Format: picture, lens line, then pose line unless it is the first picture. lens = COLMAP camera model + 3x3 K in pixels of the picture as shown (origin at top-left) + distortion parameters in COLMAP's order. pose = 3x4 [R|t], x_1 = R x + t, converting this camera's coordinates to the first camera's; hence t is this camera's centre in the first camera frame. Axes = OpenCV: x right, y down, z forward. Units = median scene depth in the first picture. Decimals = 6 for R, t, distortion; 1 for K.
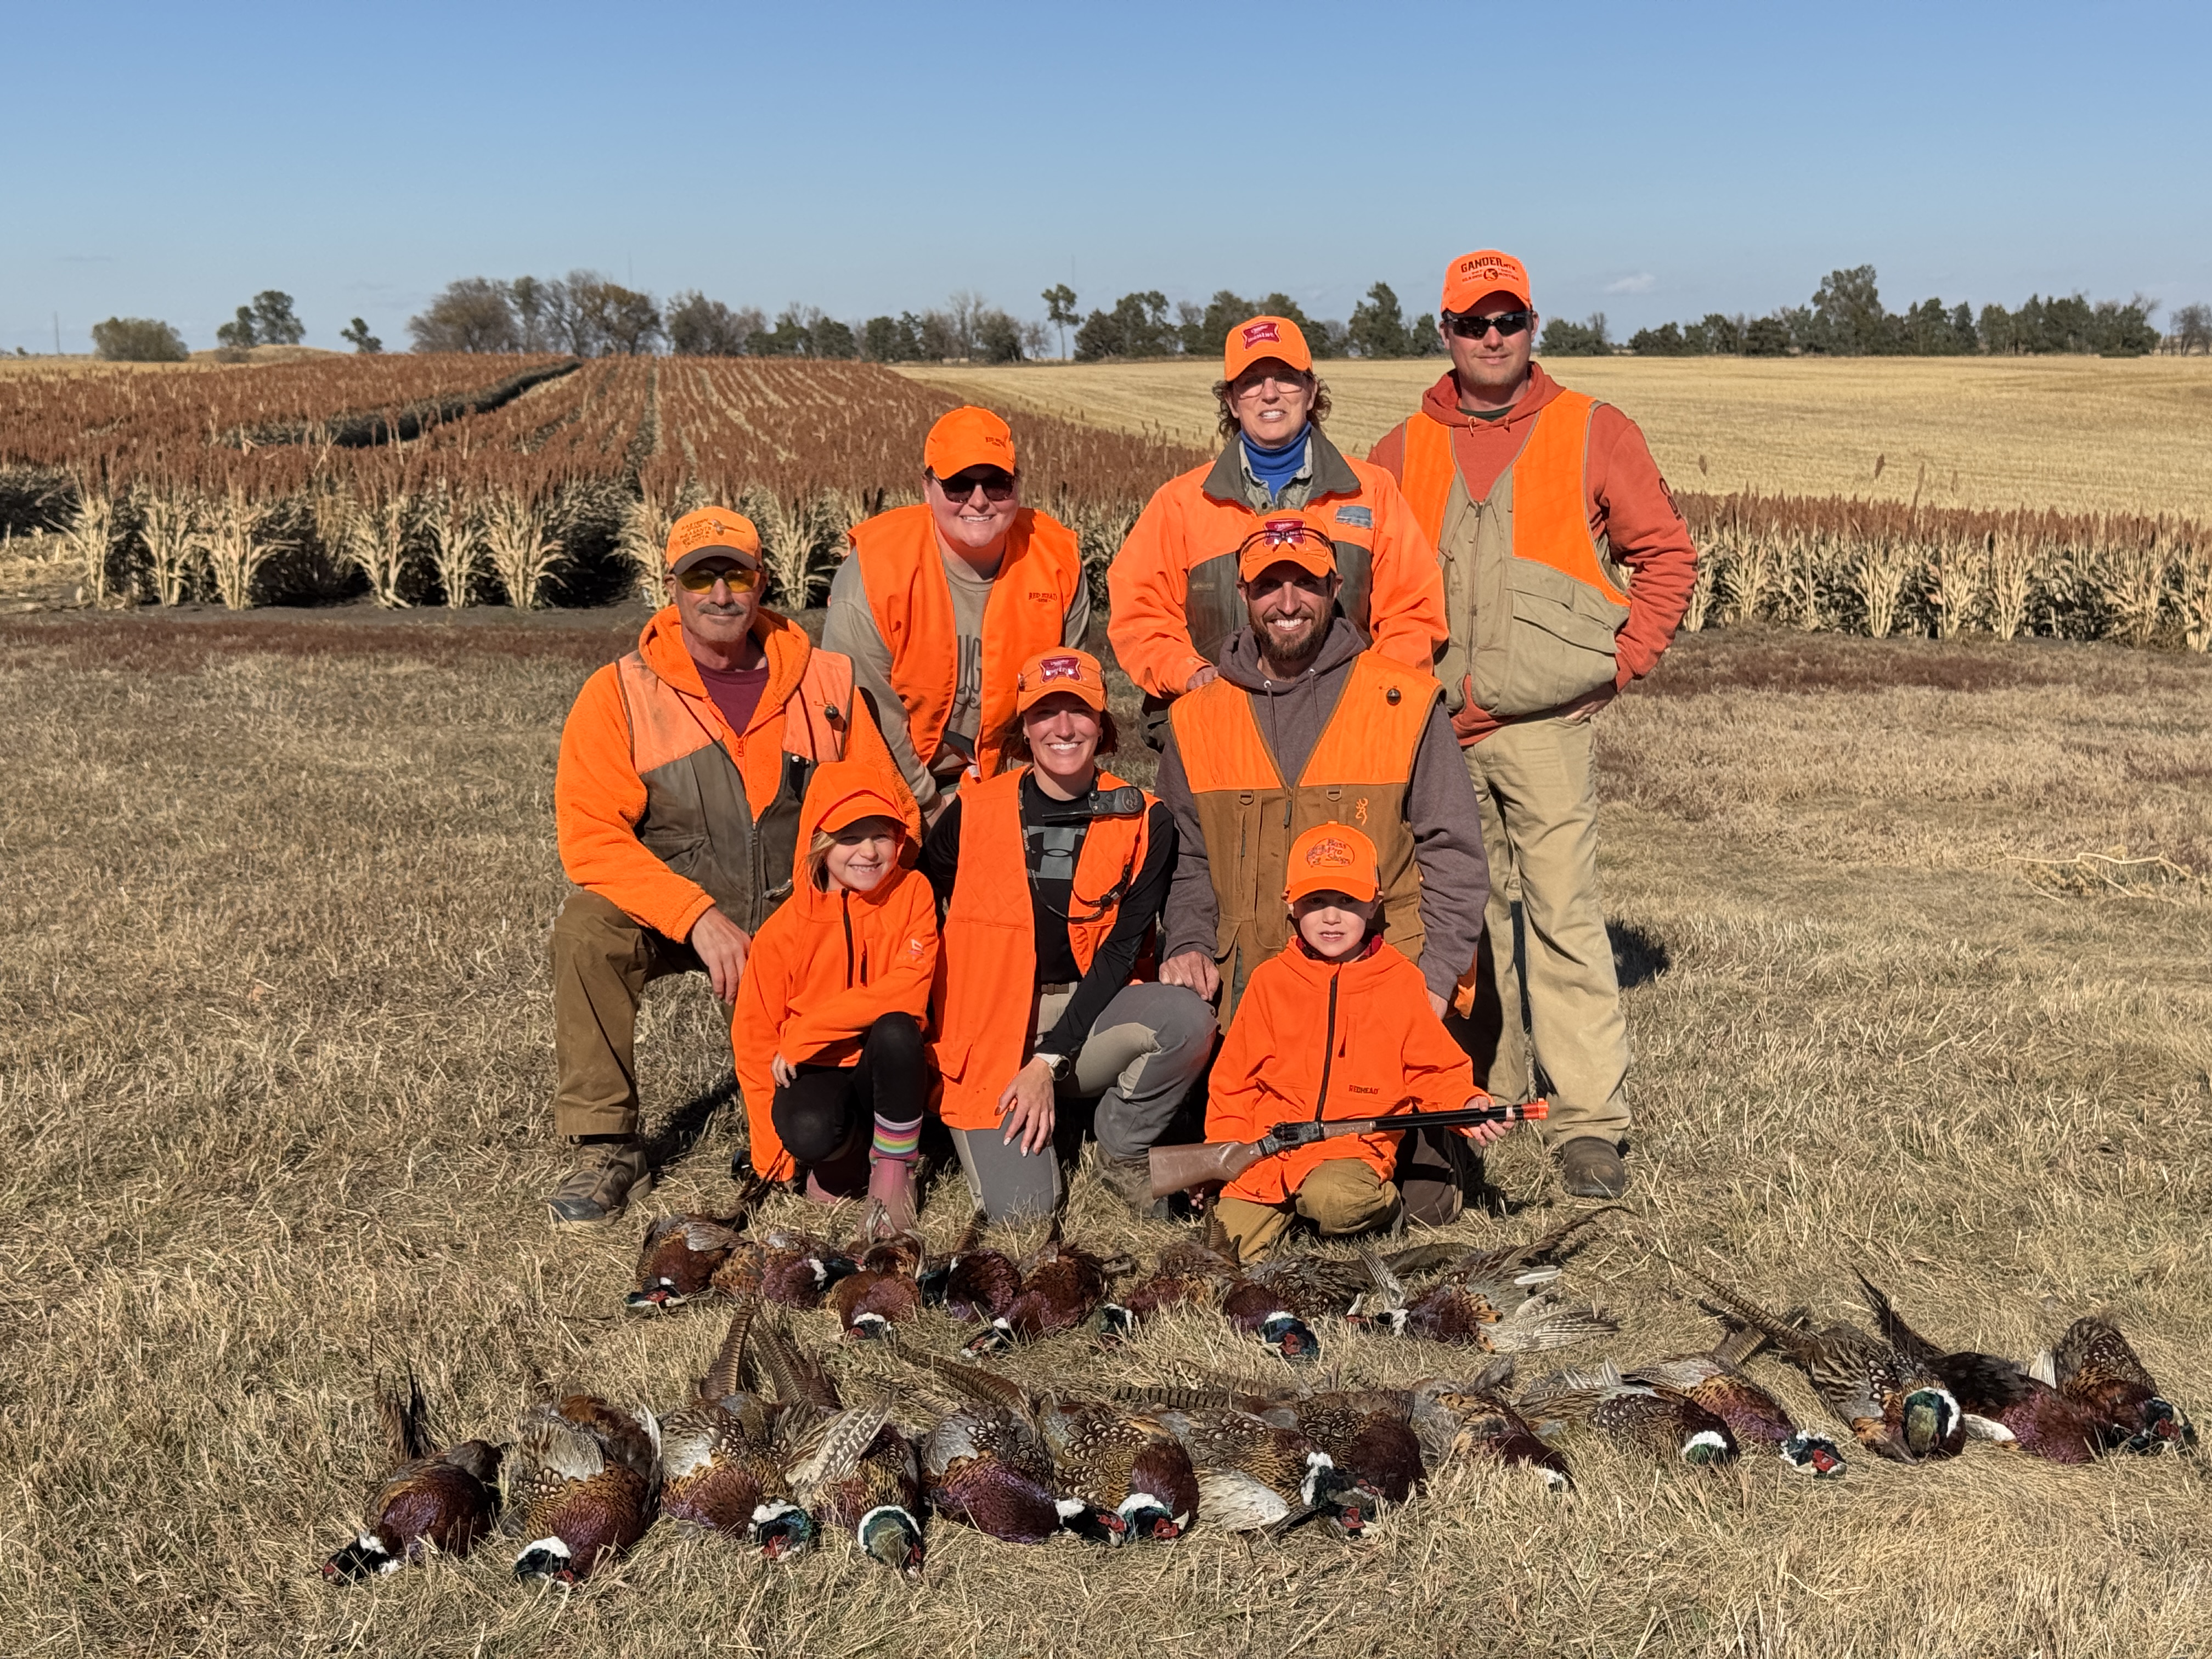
lens RADIAL K [[3244.4, 0, 1088.2], [0, 3244.4, 840.5], [0, 0, 1]] dist [0.196525, -0.368152]
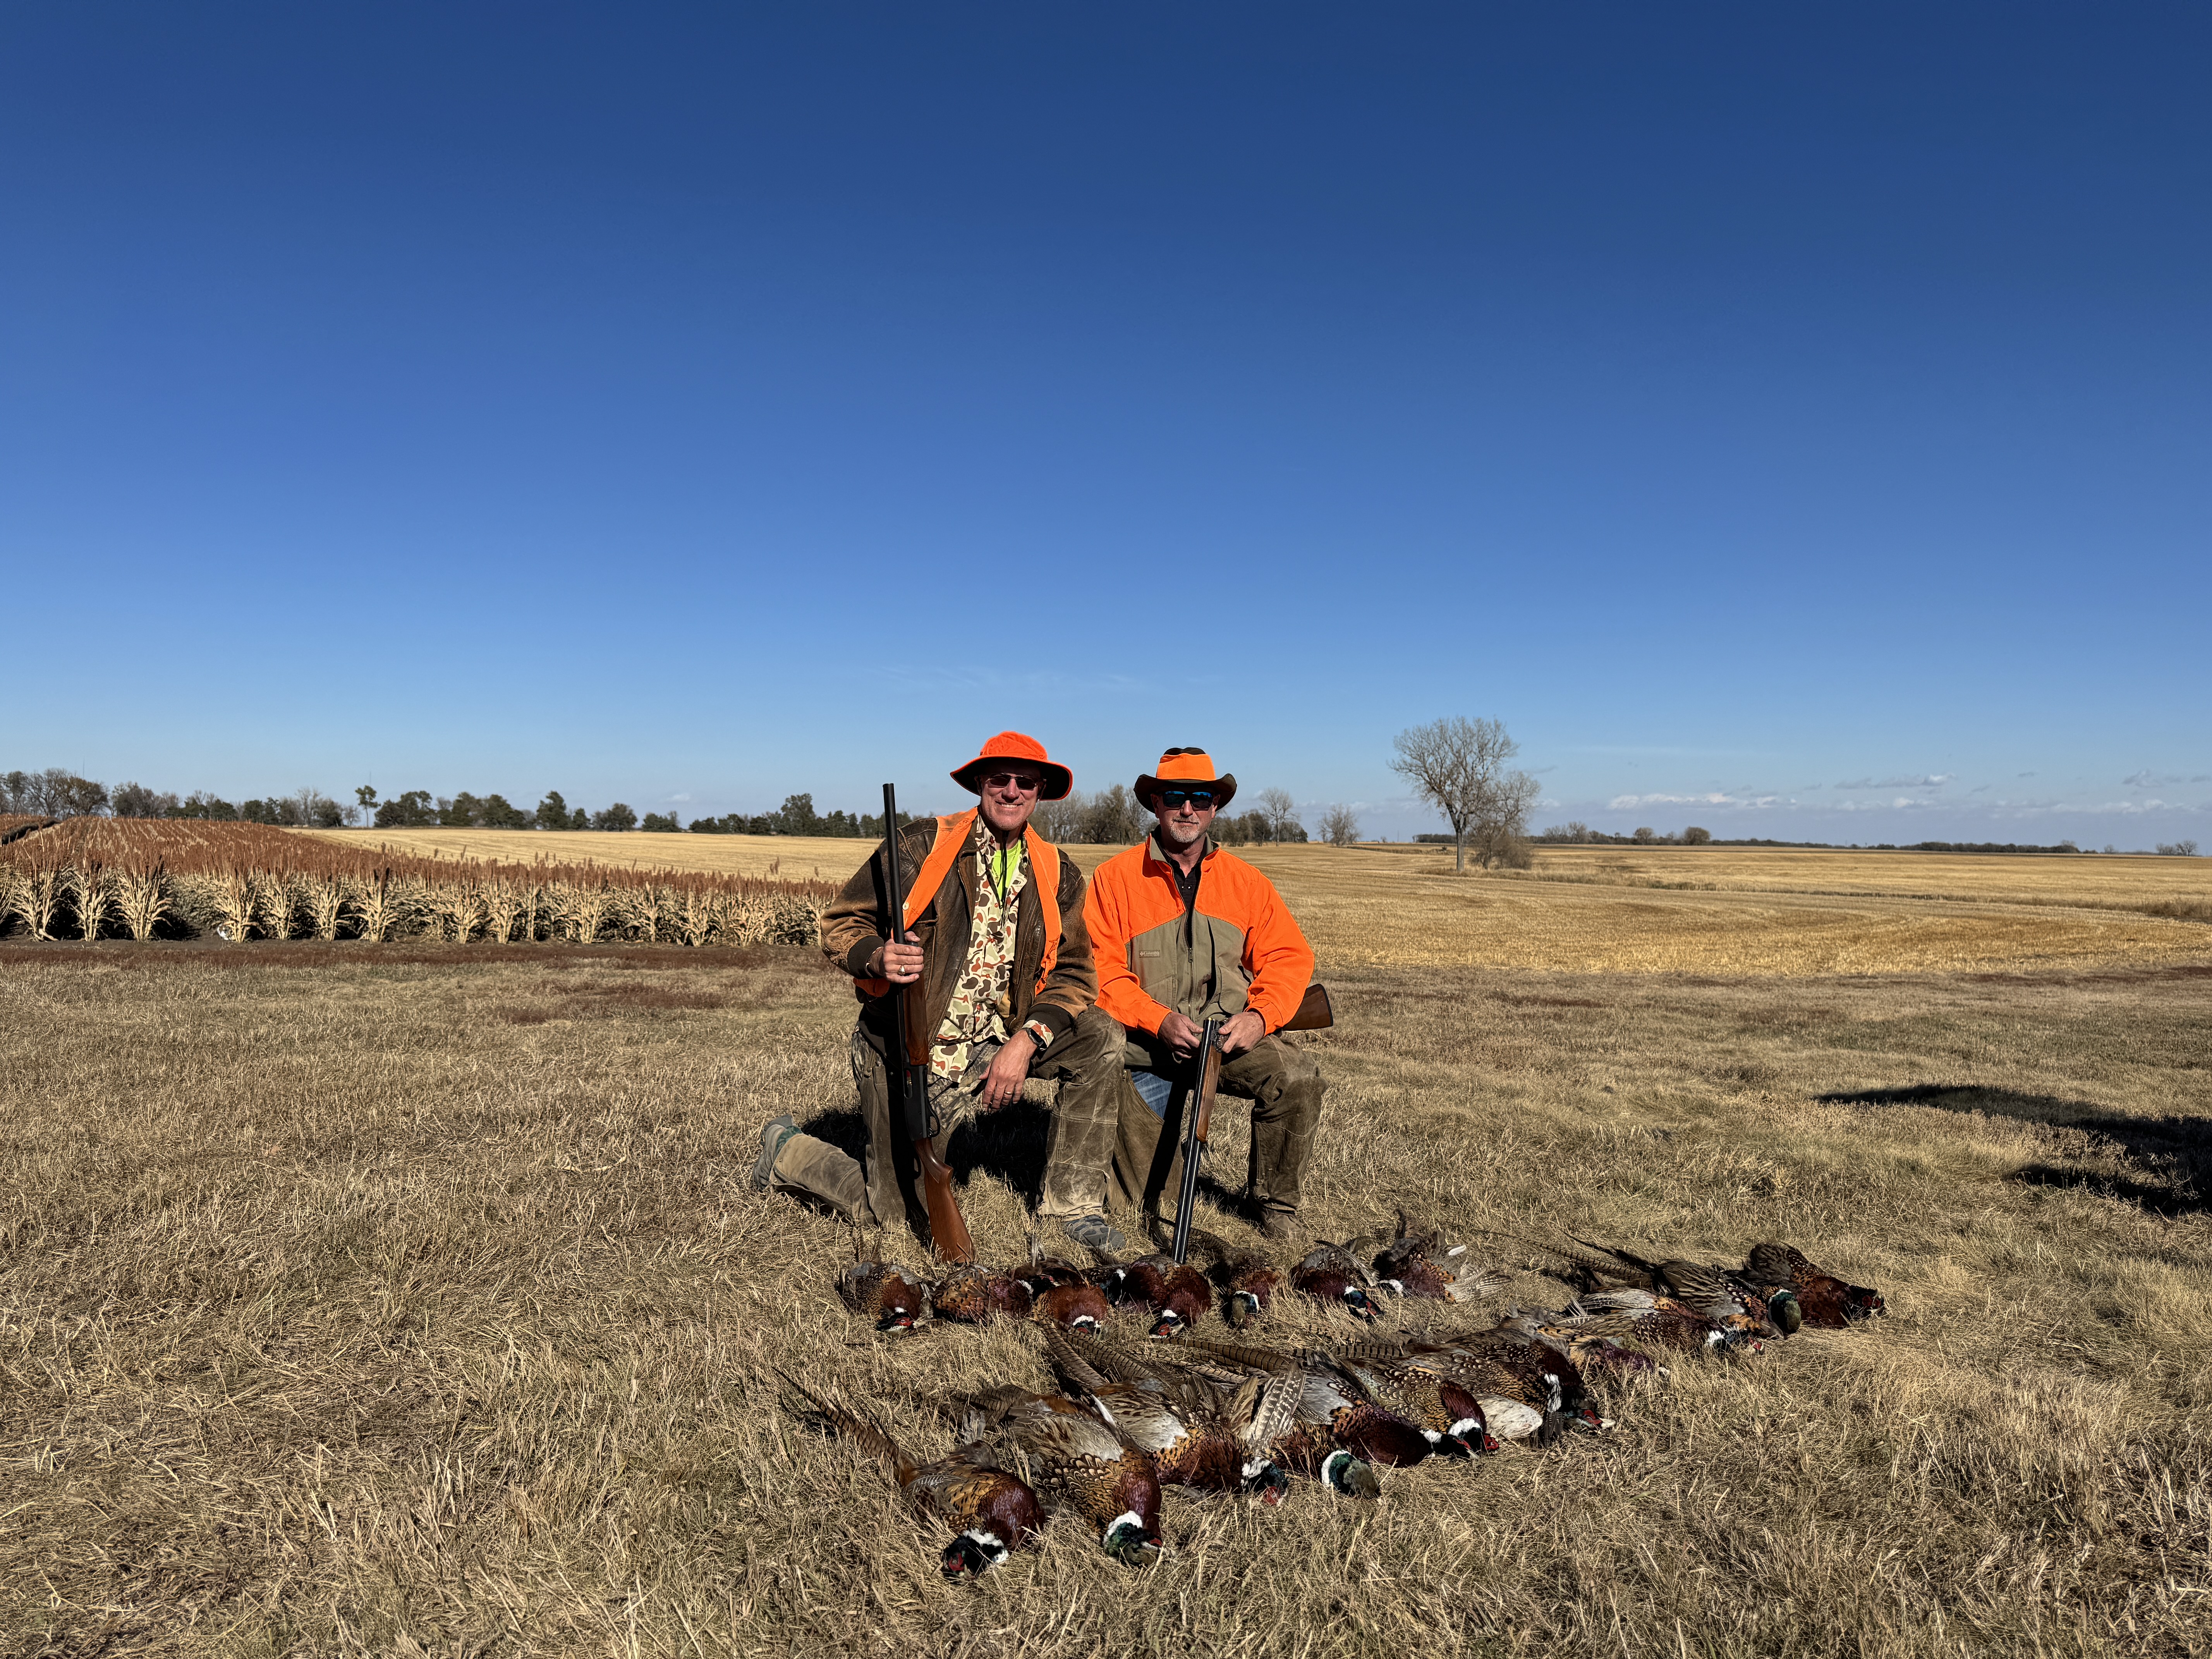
lens RADIAL K [[1635.3, 0, 1117.7], [0, 1635.3, 838.5], [0, 0, 1]] dist [0.030398, -0.034384]
pose [[0.907970, 0.021723, 0.418472, -0.076315], [0.039978, 0.989609, -0.138112, 0.009130], [-0.417124, 0.142132, 0.897667, 0.076418]]
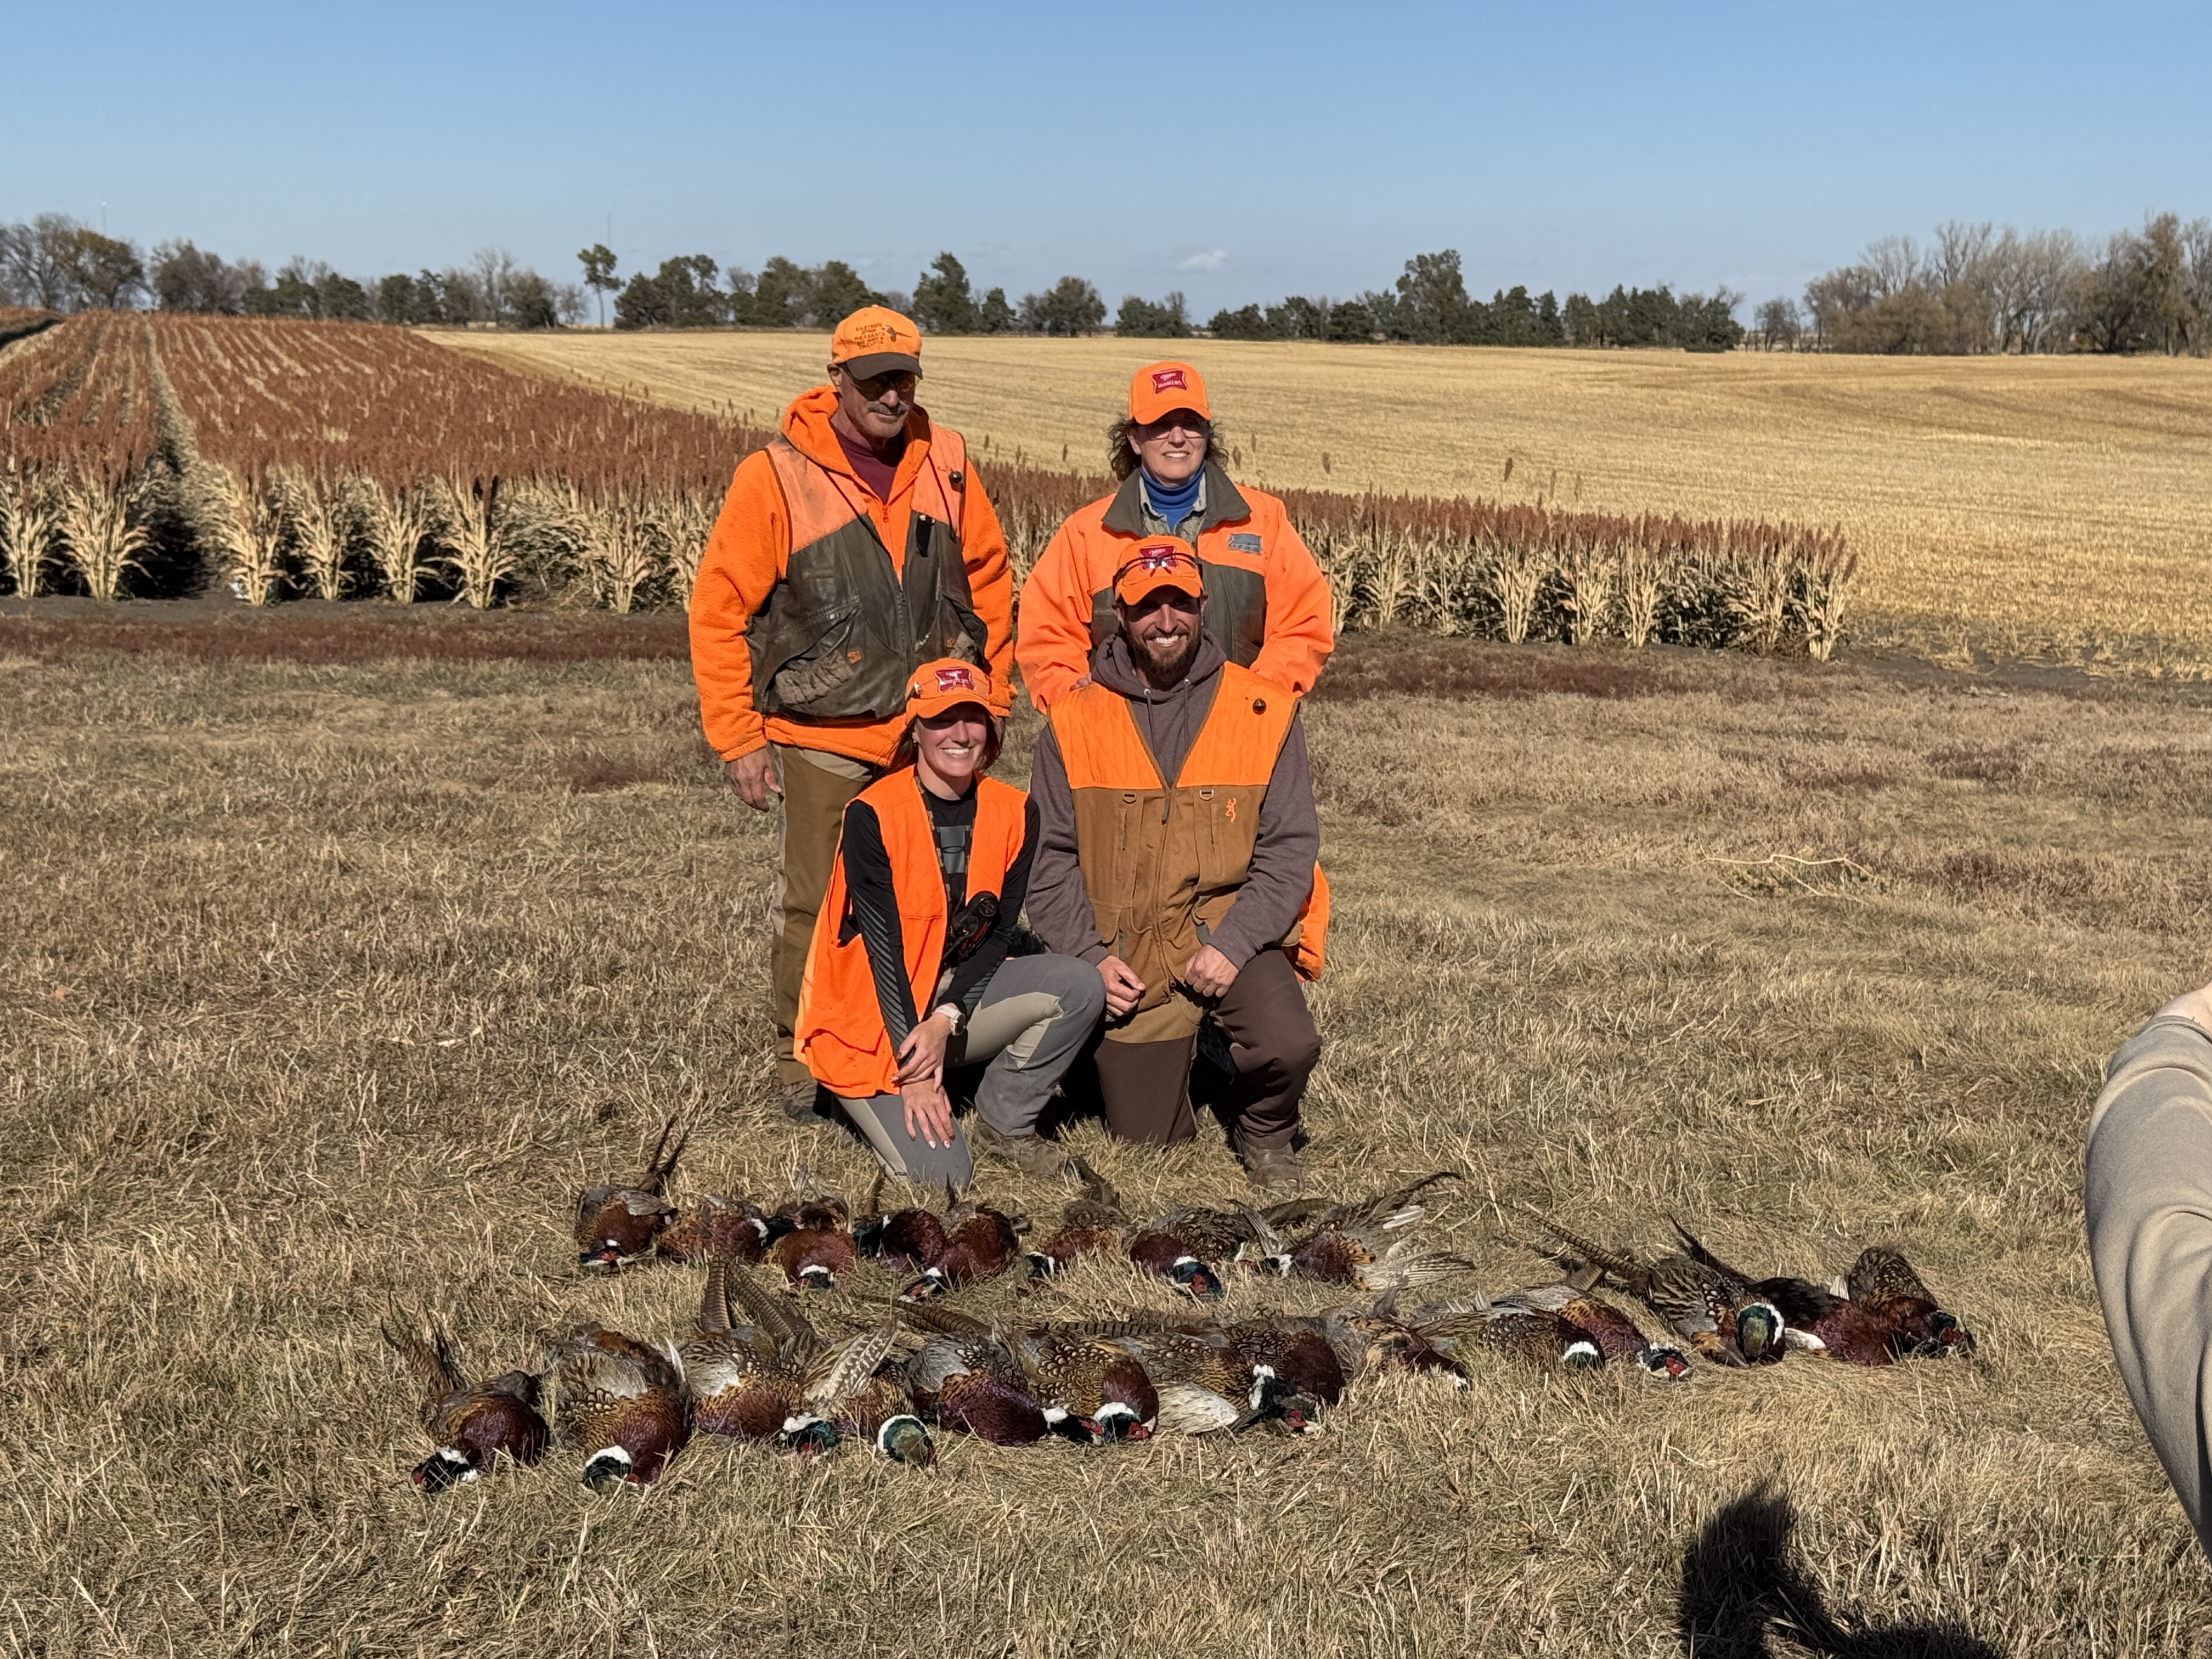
lens RADIAL K [[3522.9, 0, 1106.0], [0, 3522.9, 829.5], [0, 0, 1]] dist [0.200617, -0.385854]
pose [[0.990538, -0.000245, 0.137236, -0.029434], [0.001128, 0.999979, -0.006355, 0.001178], [-0.137231, 0.006450, 0.990518, -0.043831]]
